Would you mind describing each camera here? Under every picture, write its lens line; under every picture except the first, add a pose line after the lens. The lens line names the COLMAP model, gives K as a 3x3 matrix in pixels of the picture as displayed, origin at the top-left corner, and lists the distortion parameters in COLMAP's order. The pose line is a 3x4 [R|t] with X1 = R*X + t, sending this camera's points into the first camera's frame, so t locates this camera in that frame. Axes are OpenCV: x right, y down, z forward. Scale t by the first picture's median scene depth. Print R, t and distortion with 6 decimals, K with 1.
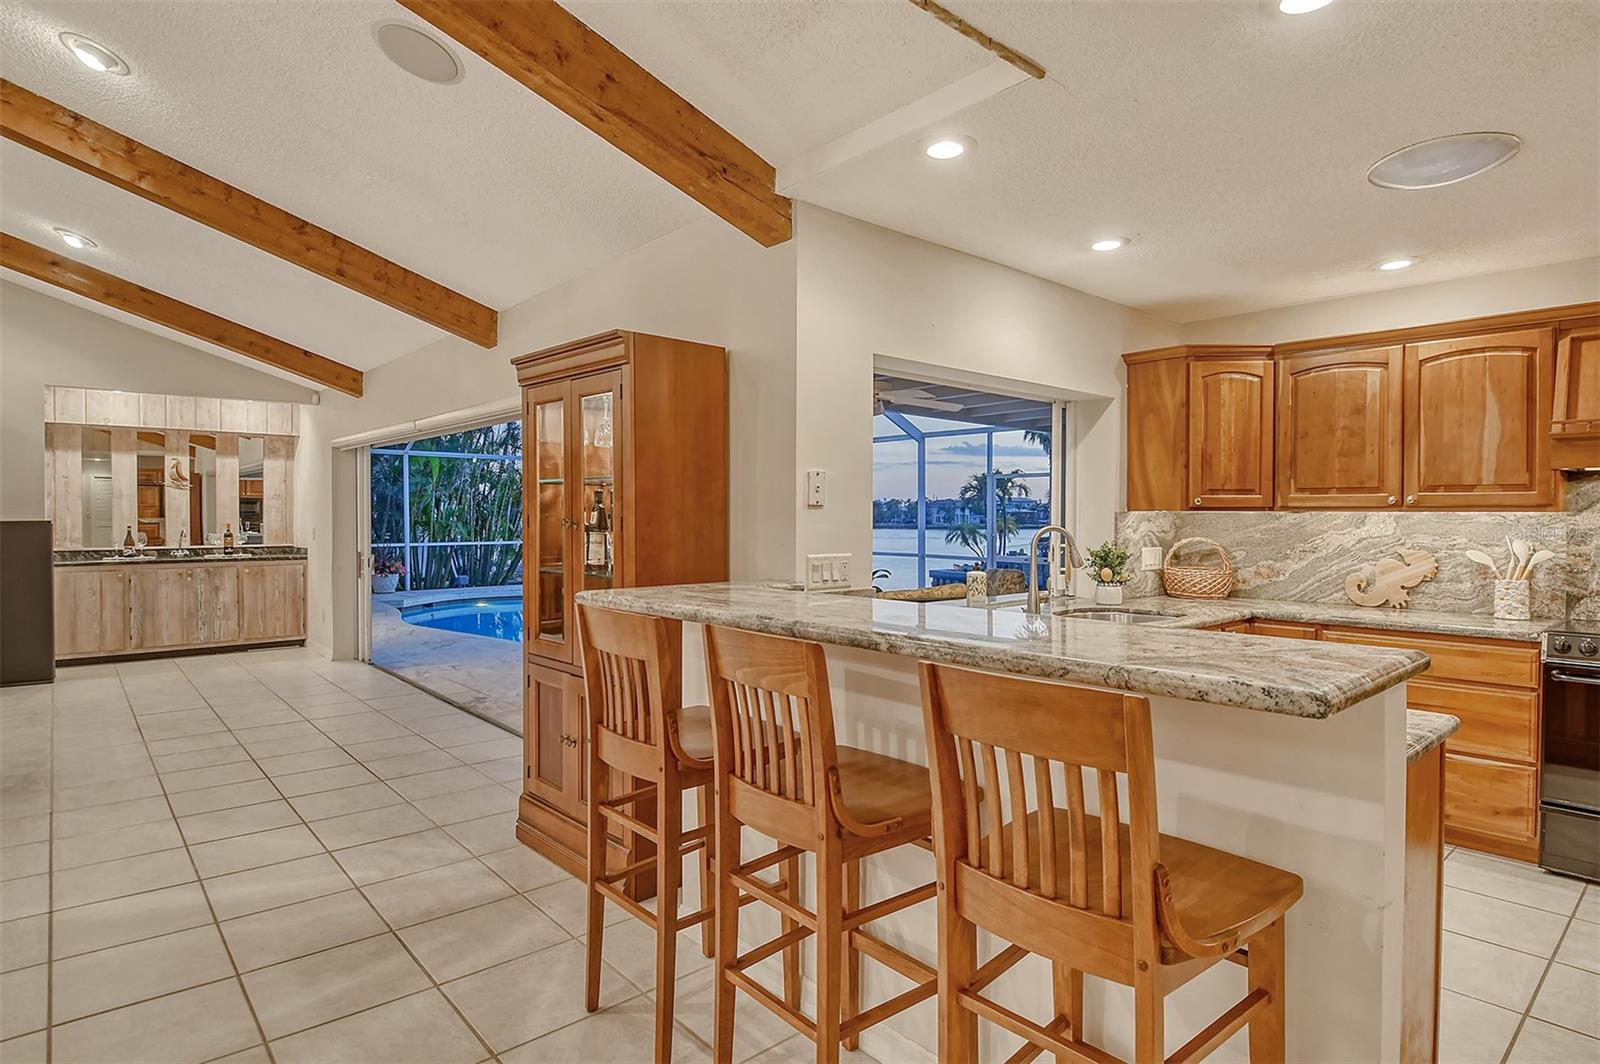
lens RADIAL K [[846.8, 0, 831.0], [0, 846.8, 535.1], [0, 0, 1]] dist [0.004253, -0.022239]
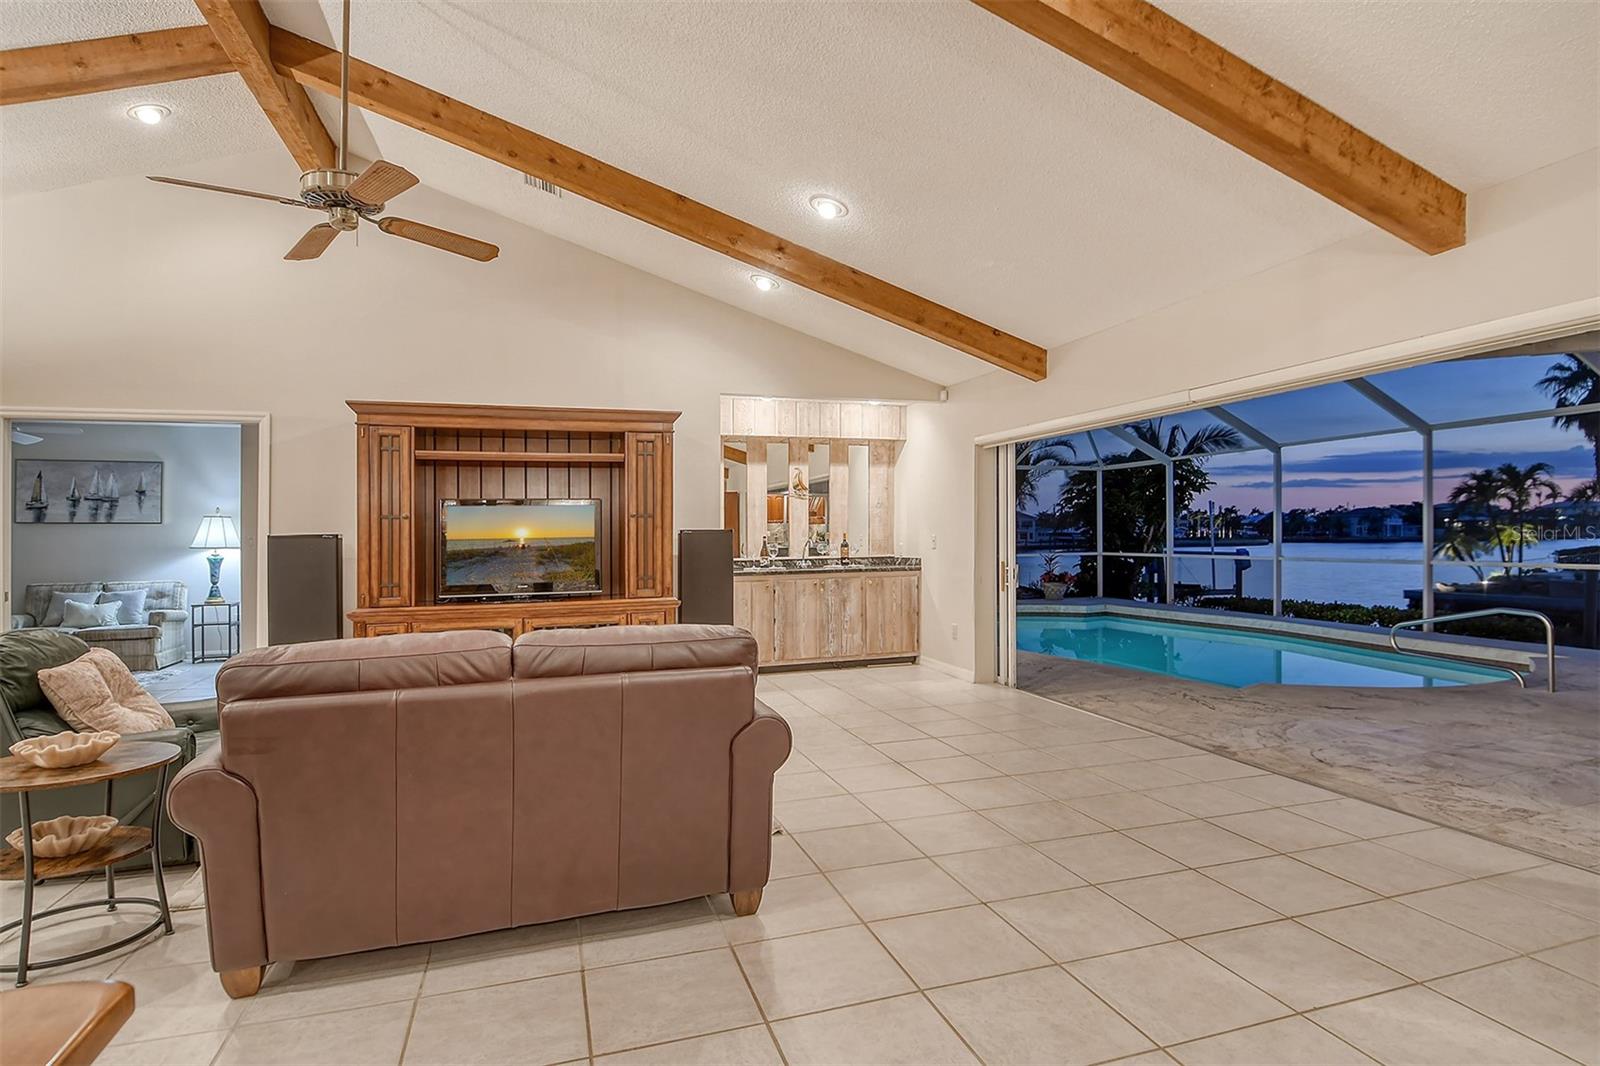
lens RADIAL K [[846.8, 0, 831.0], [0, 846.8, 536.1], [0, 0, 1]] dist [0.004253, -0.022239]
pose [[0.911365, -0.014399, -0.411347, -0.339482], [0.006587, 0.999770, -0.020403, 0.009621], [0.411546, 0.015885, 0.911250, 0.112181]]
